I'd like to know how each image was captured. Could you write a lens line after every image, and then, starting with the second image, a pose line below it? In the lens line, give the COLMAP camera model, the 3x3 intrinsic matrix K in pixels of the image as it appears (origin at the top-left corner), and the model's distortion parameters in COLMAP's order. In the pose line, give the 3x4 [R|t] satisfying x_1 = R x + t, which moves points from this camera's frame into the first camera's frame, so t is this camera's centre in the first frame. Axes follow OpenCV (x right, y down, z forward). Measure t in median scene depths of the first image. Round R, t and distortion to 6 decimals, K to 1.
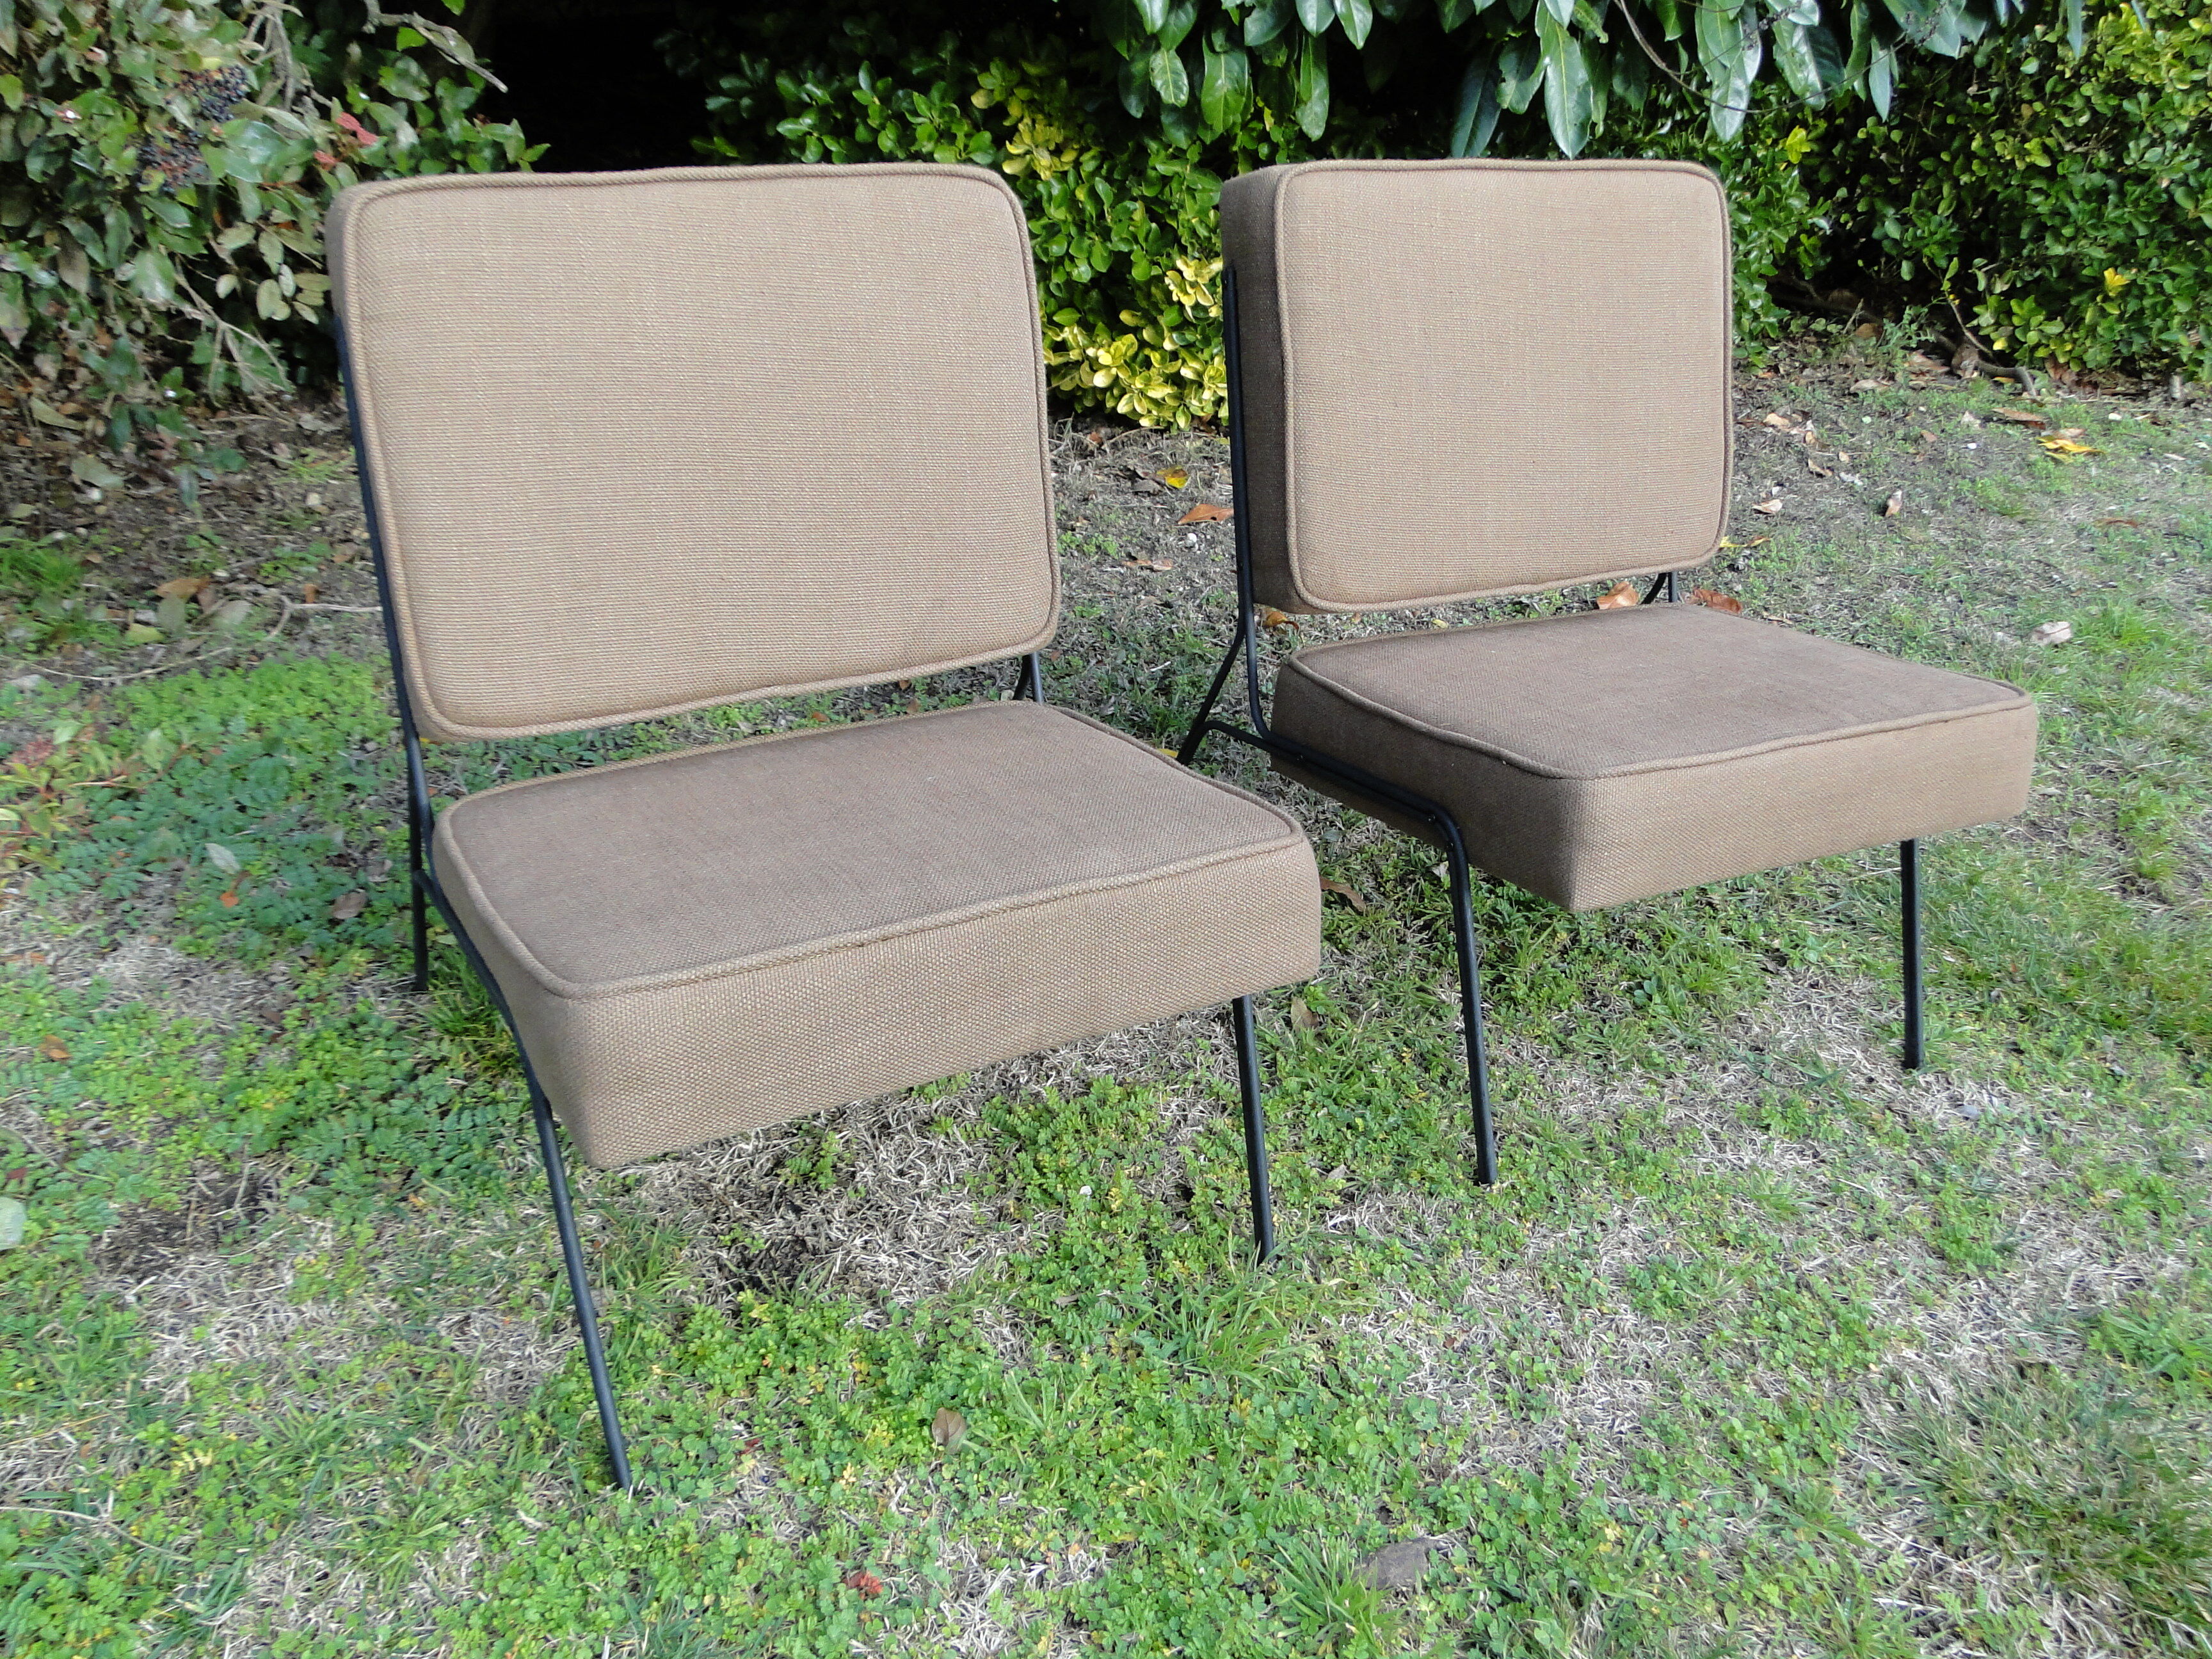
lens RADIAL K [[1829.4, 0, 1101.3], [0, 1829.4, 822.3], [0, 0, 1]] dist [0.011533, -0.022932]
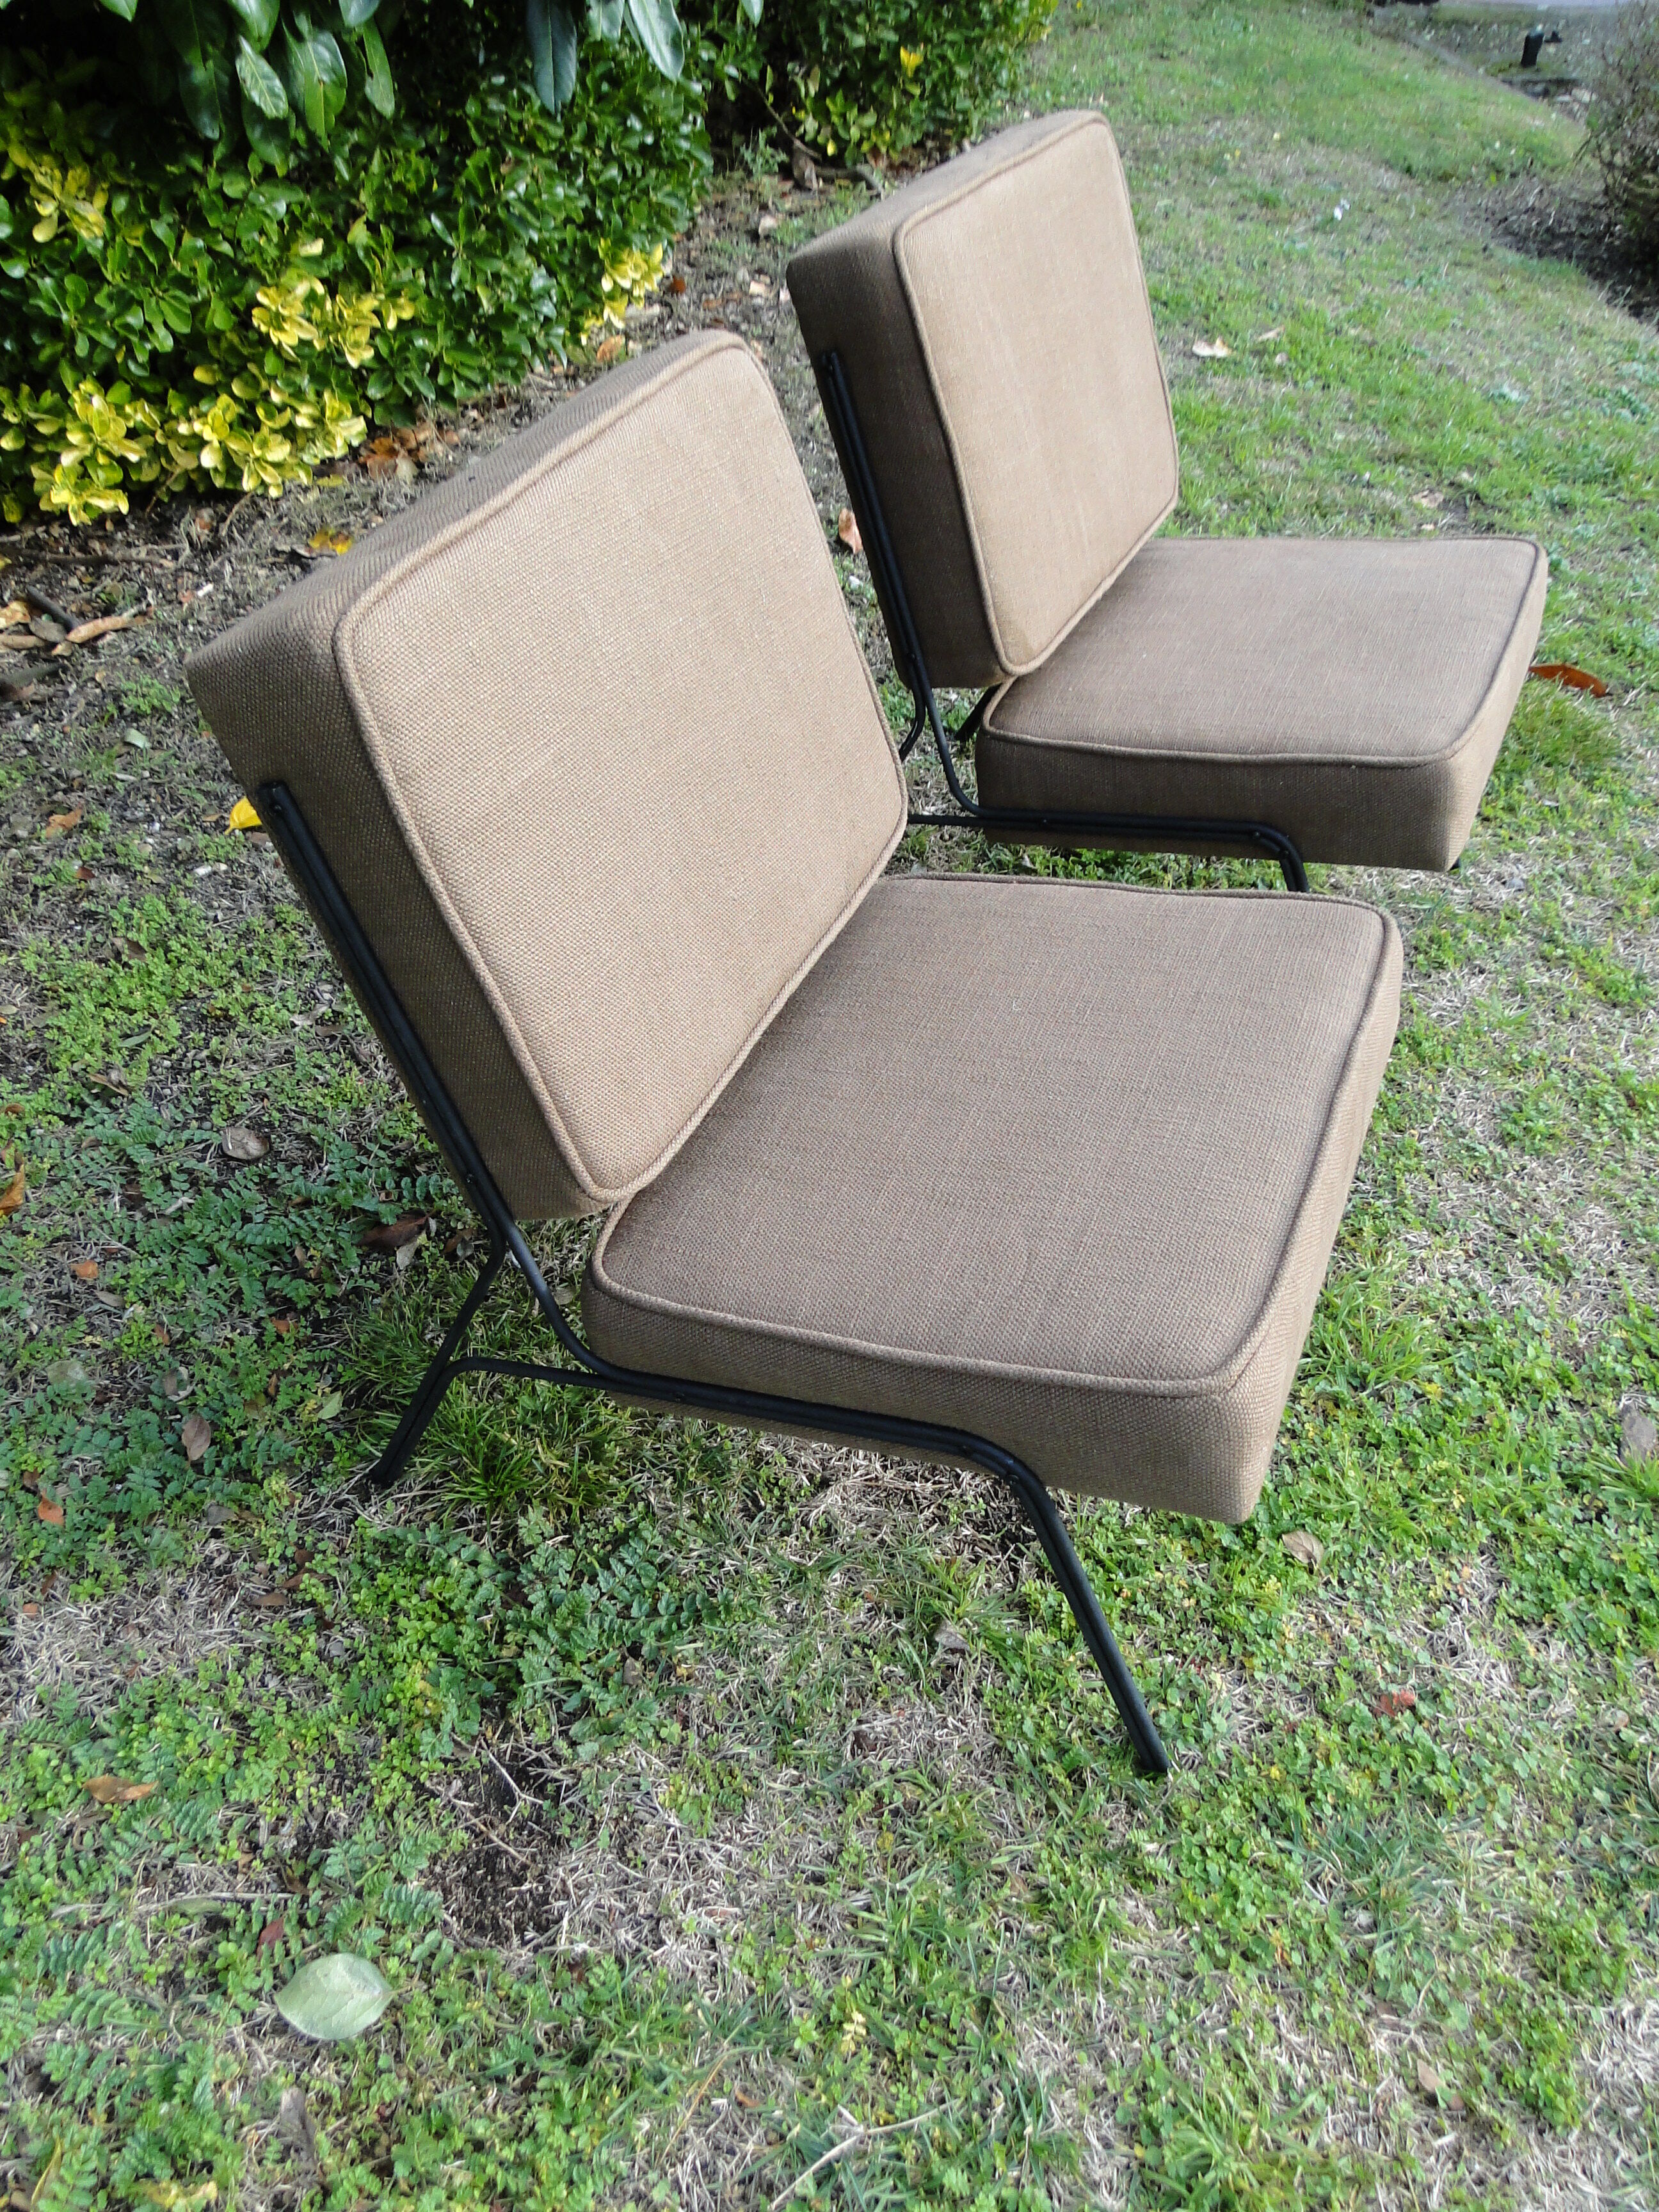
lens RADIAL K [[1829.4, 0, 817.9], [0, 1829.4, 1110.0], [0, 0, 1]] dist [0.011533, -0.022932]
pose [[0.785171, -0.449262, 0.426228, -0.302540], [0.341111, 0.888195, 0.307821, -0.152965], [-0.516865, -0.096301, 0.850633, 0.116180]]
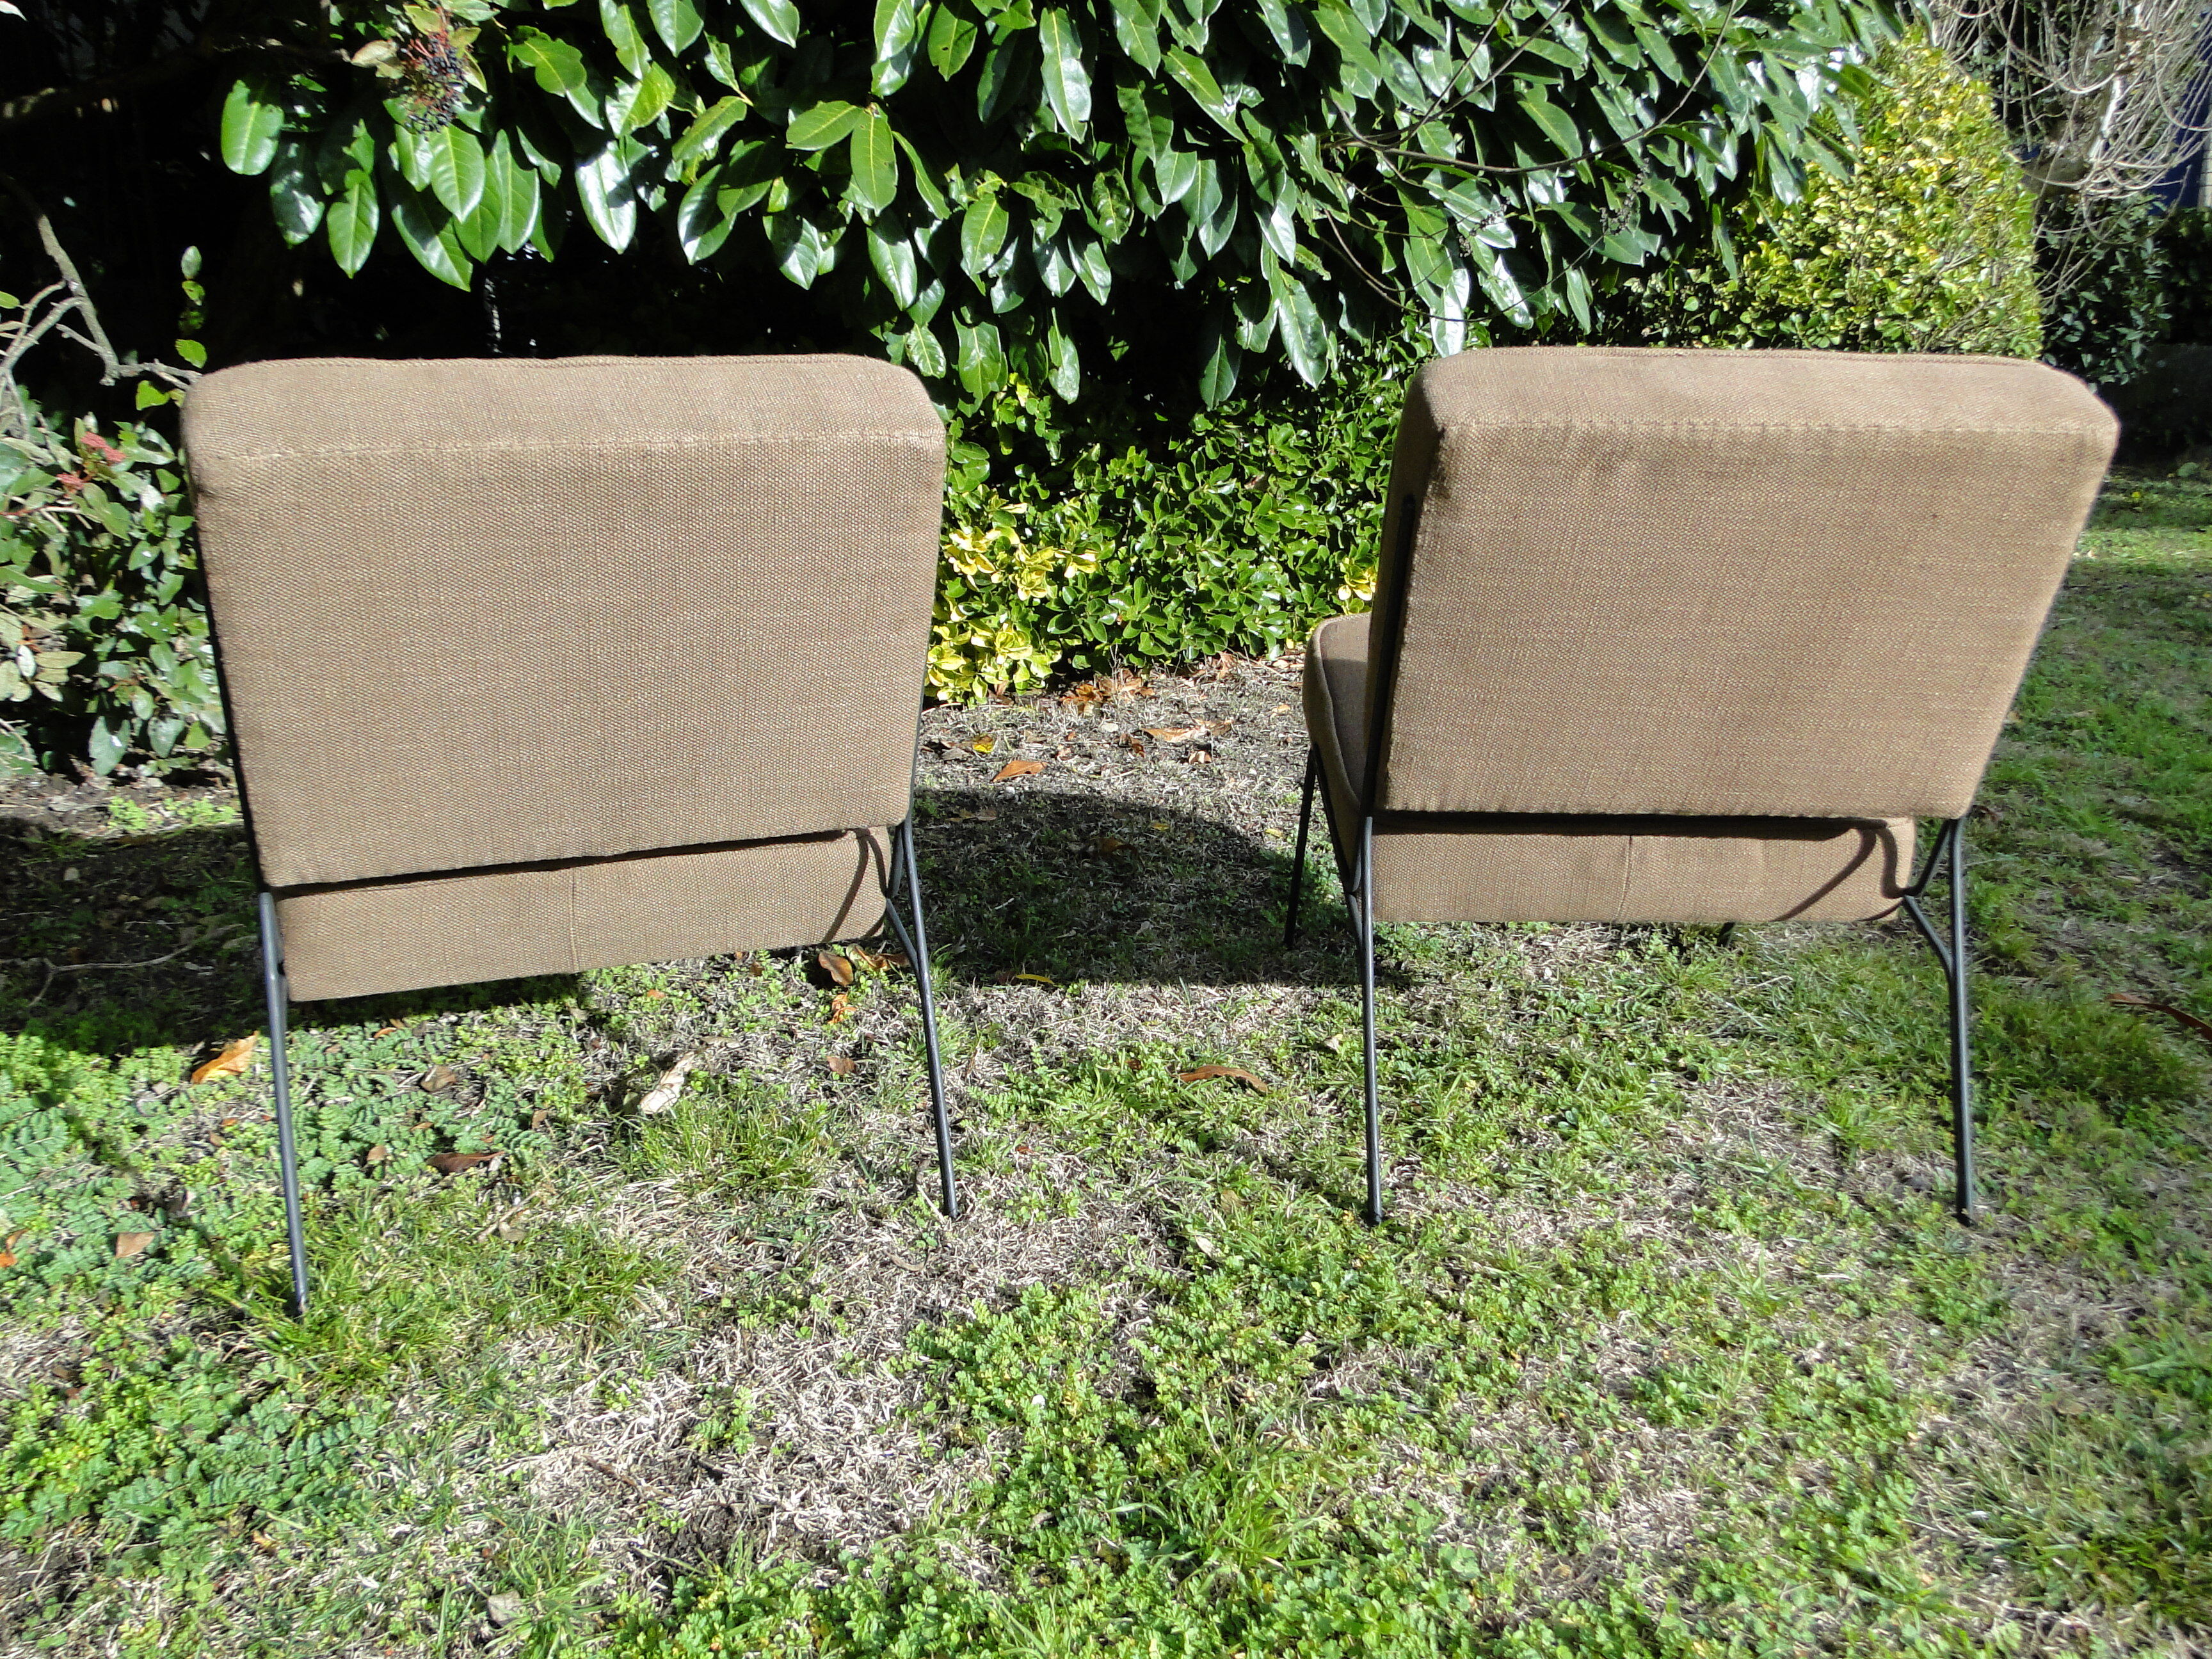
lens RADIAL K [[1829.4, 0, 1098.4], [0, 1829.4, 828.7], [0, 0, 1]] dist [0.011533, -0.022932]
pose [[0.983038, -0.135925, 0.123131, -0.028234], [0.157289, 0.970098, -0.184851, 0.054690], [-0.094324, 0.201083, 0.975022, 0.038250]]
